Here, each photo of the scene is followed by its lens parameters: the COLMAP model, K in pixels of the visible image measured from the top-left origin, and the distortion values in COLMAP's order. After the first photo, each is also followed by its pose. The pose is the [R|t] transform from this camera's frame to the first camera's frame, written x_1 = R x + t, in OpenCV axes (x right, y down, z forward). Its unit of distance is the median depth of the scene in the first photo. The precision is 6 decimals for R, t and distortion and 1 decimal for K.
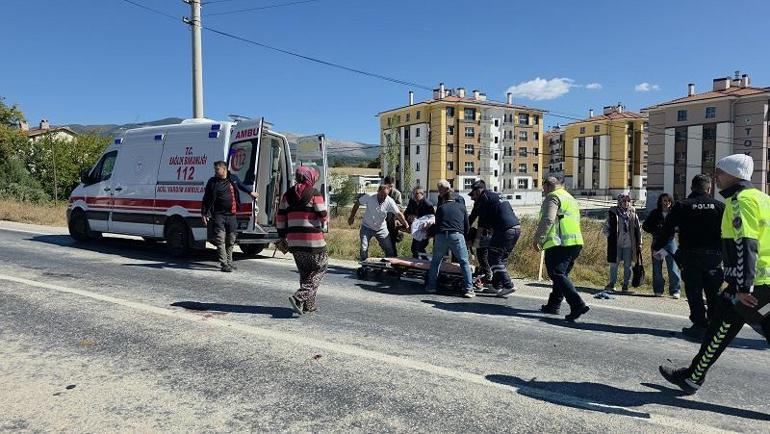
lens RADIAL K [[513.1, 0, 386.4], [0, 513.1, 212.6], [0, 0, 1]] dist [0.002072, -0.000448]
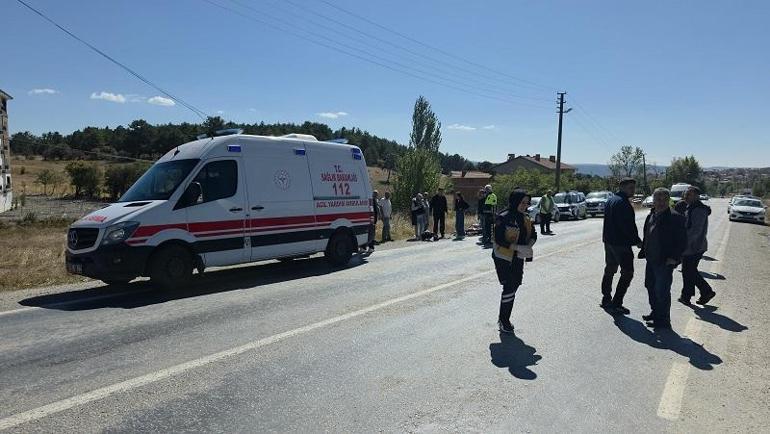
lens RADIAL K [[513.1, 0, 382.6], [0, 513.1, 220.2], [0, 0, 1]] dist [0.002072, -0.000448]
pose [[0.115477, -0.072608, 0.990653, -1.349328], [0.060686, 0.995978, 0.065925, -0.069767], [-0.991455, 0.052506, 0.119418, 0.703474]]
